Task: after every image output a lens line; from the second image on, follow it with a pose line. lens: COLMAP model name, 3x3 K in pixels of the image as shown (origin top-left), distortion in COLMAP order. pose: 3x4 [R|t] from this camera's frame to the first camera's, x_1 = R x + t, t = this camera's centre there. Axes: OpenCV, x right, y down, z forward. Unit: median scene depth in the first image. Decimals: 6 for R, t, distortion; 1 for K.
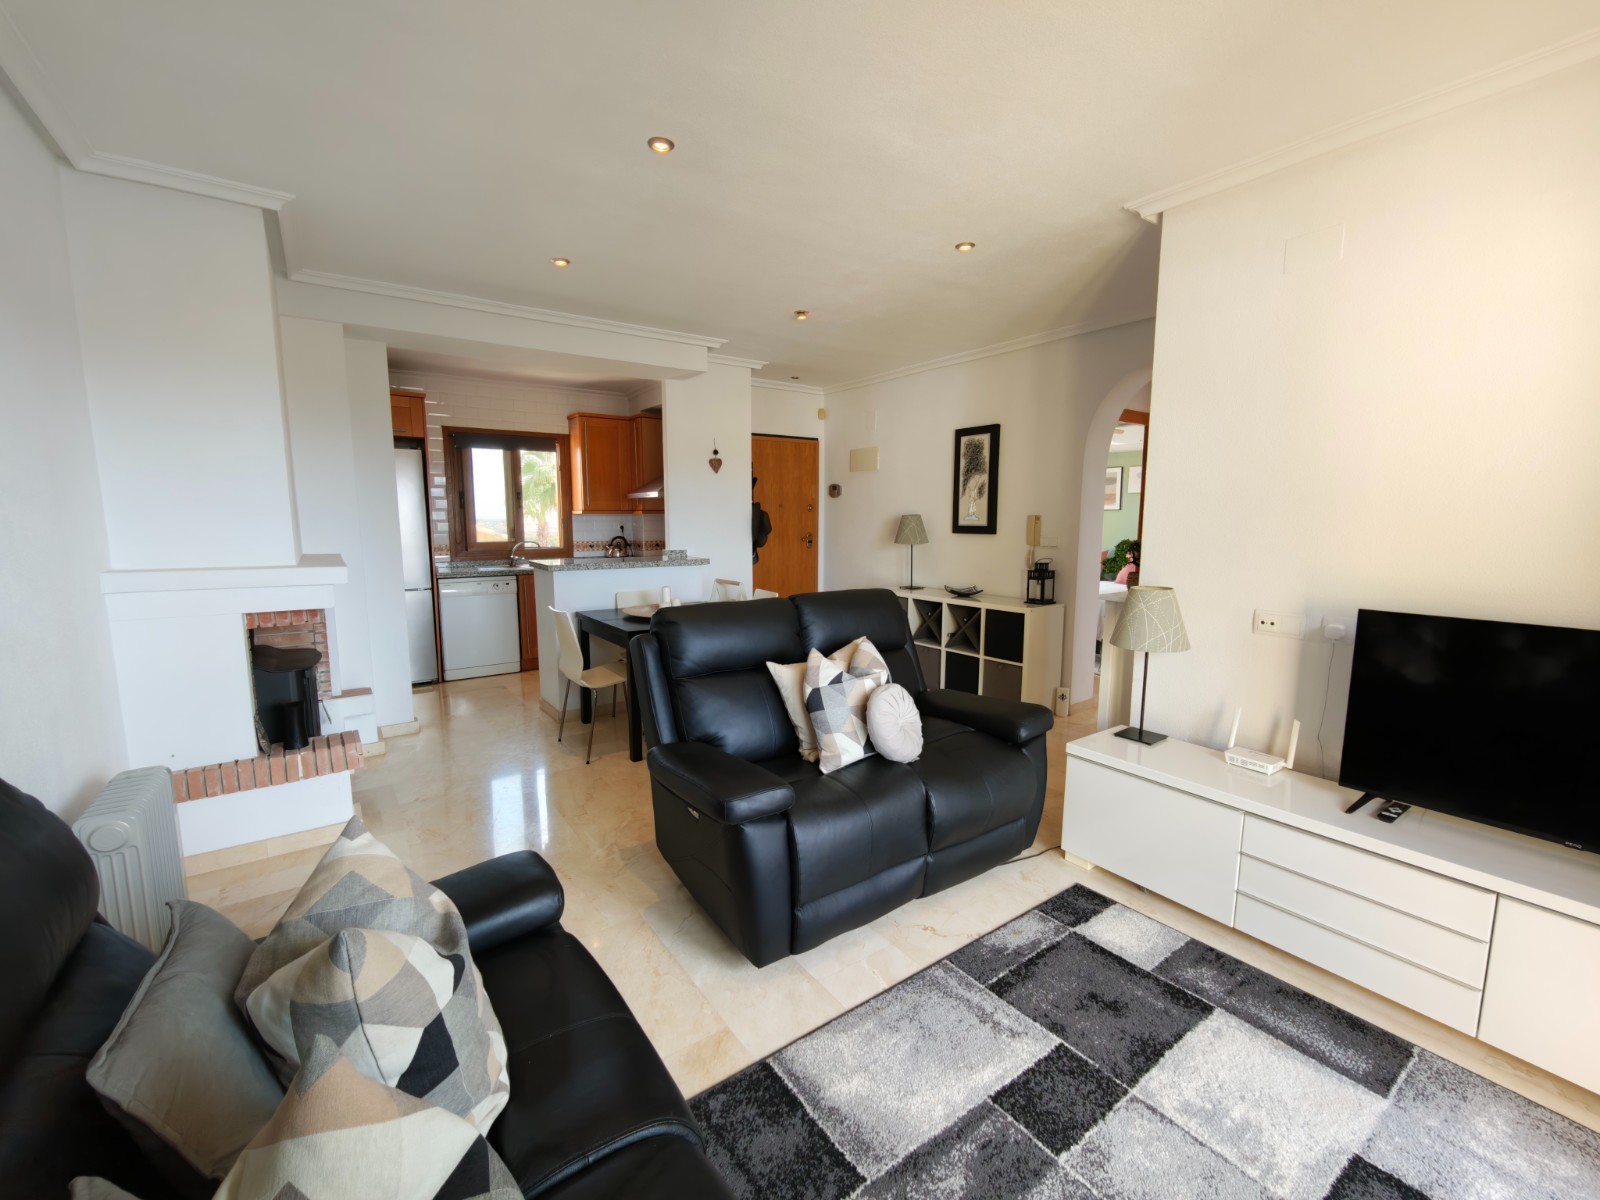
lens RADIAL K [[664.7, 0, 795.9], [0, 664.7, 601.5], [0, 0, 1]] dist [-0.001567, 0.000585]
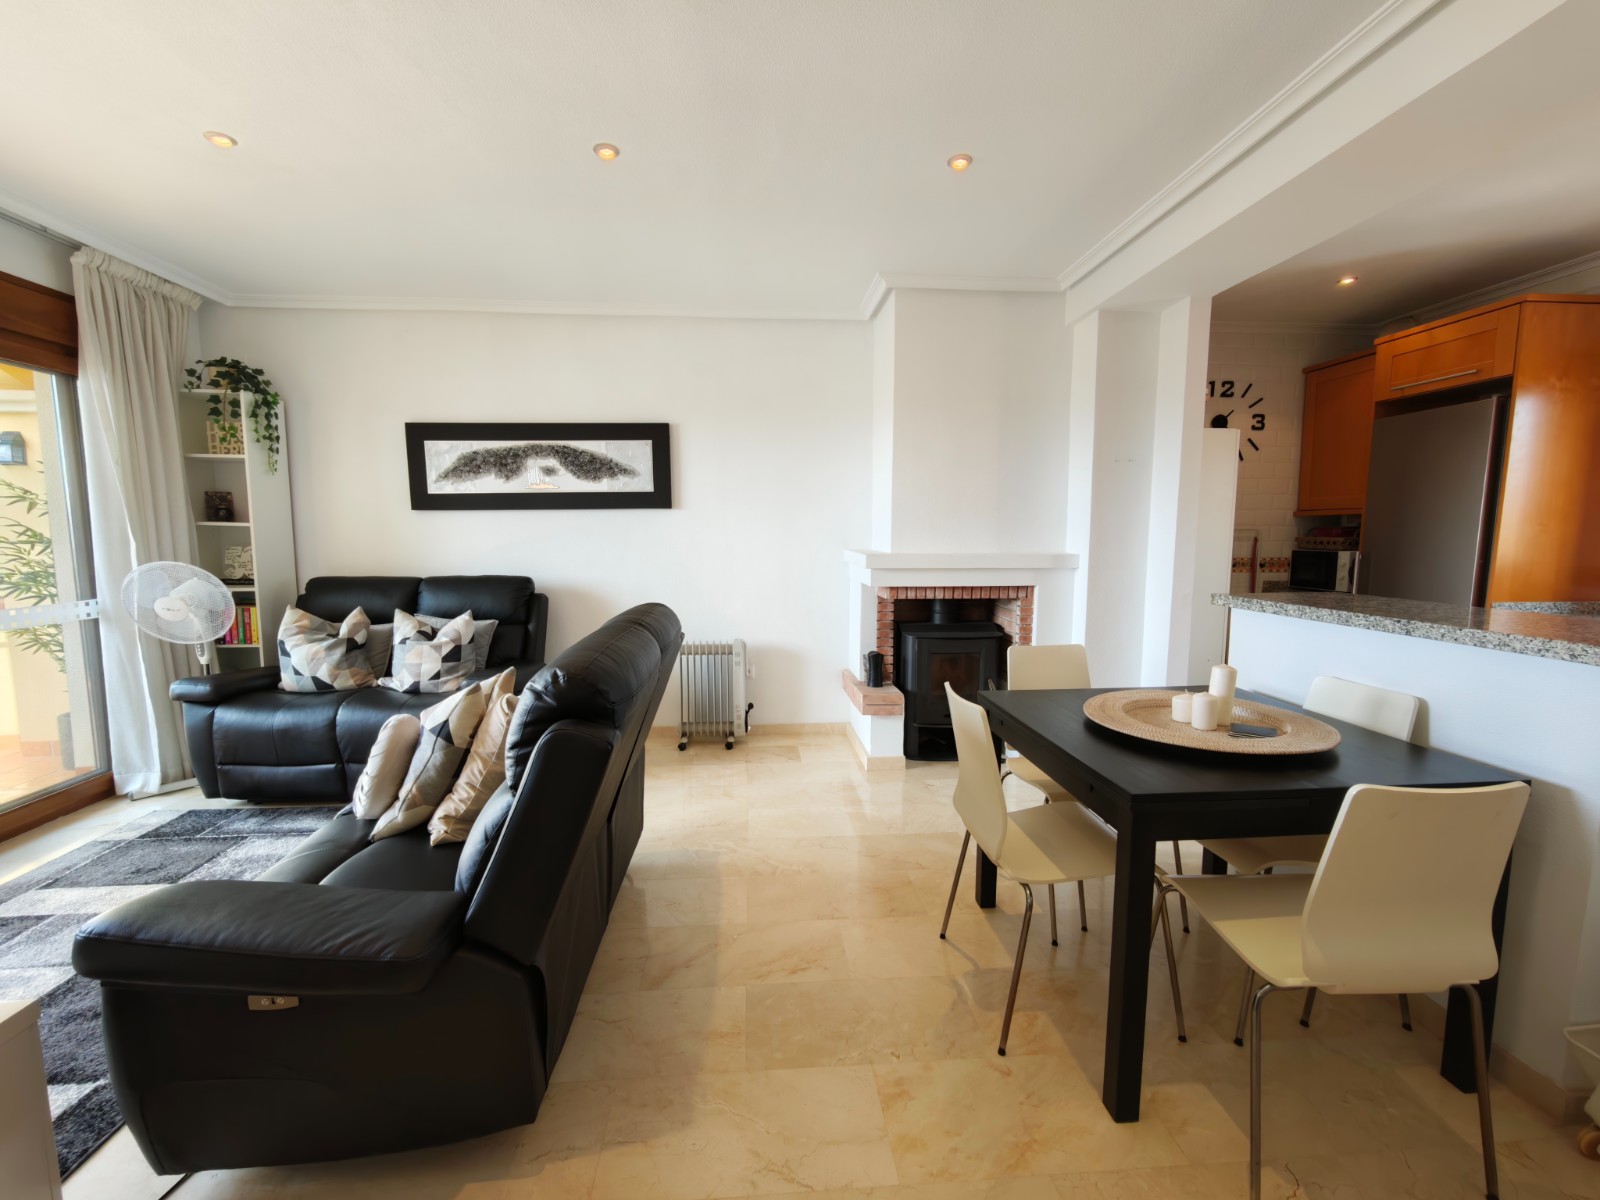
lens RADIAL K [[664.7, 0, 796.0], [0, 664.7, 603.4], [0, 0, 1]] dist [-0.001567, 0.000585]
pose [[-0.514086, 0.092124, -0.852777, 0.261536], [-0.111134, 0.978681, 0.172721, -0.090070], [0.850508, 0.183566, -0.492888, 0.832204]]
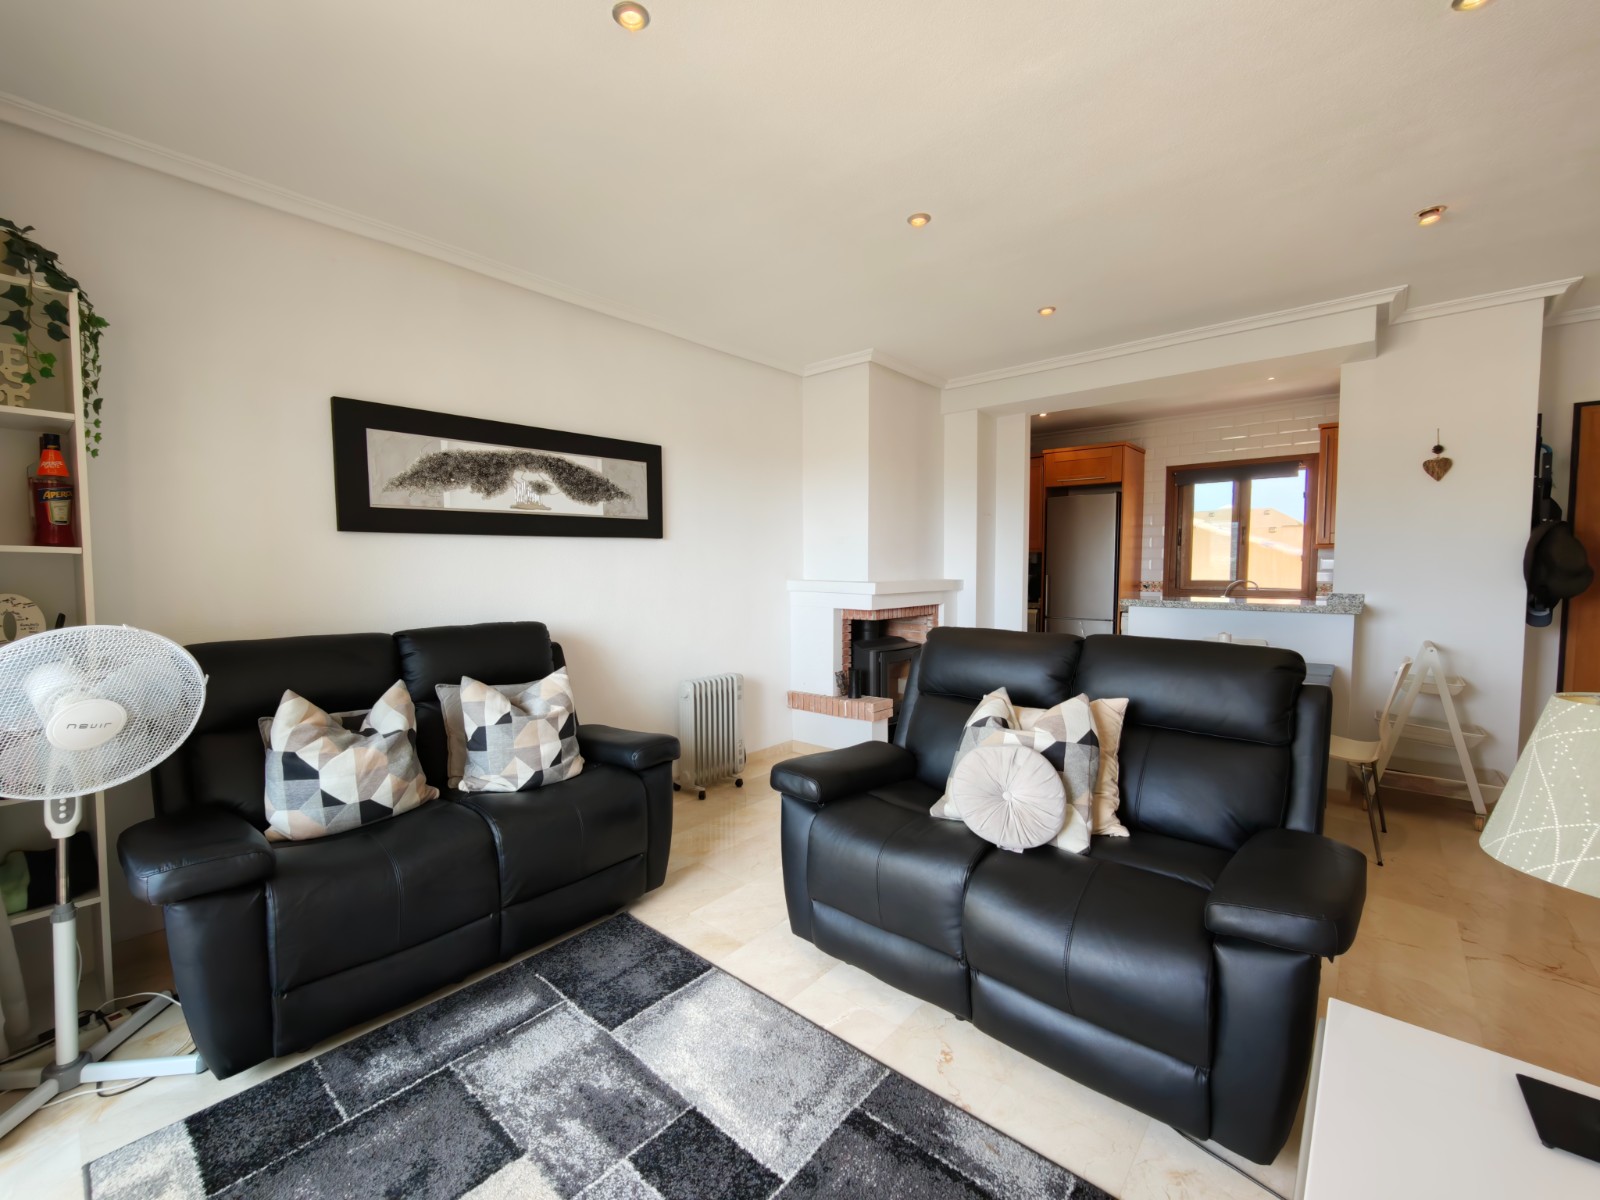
lens RADIAL K [[664.7, 0, 796.1], [0, 664.7, 602.3], [0, 0, 1]] dist [-0.001567, 0.000585]
pose [[0.236957, 0.054437, -0.969994, 0.393847], [-0.122782, 0.992101, 0.025684, -0.013891], [0.963730, 0.113012, 0.241769, 0.259962]]
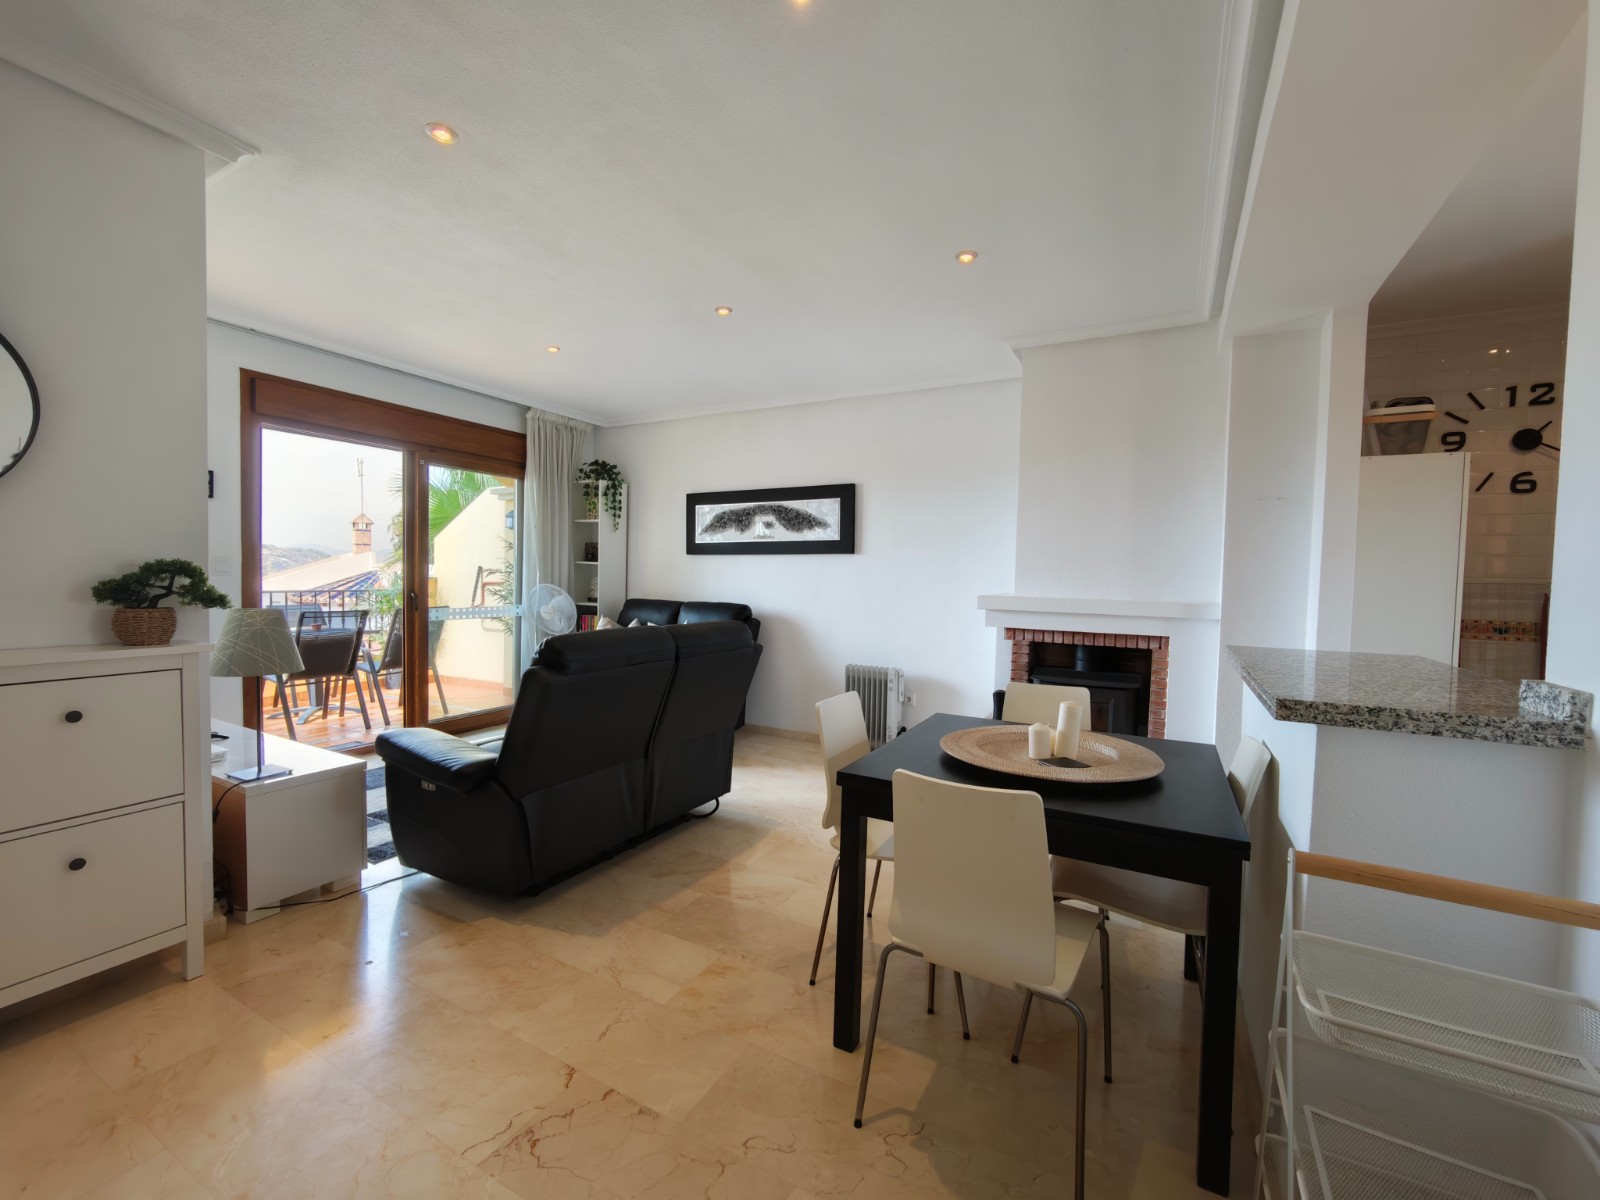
lens RADIAL K [[664.7, 0, 795.6], [0, 664.7, 601.3], [0, 0, 1]] dist [-0.001567, 0.000585]
pose [[-0.899215, -0.002014, -0.437502, 0.138201], [-0.078105, 0.984664, 0.156000, -0.122457], [0.430479, 0.174448, -0.885582, 1.115481]]
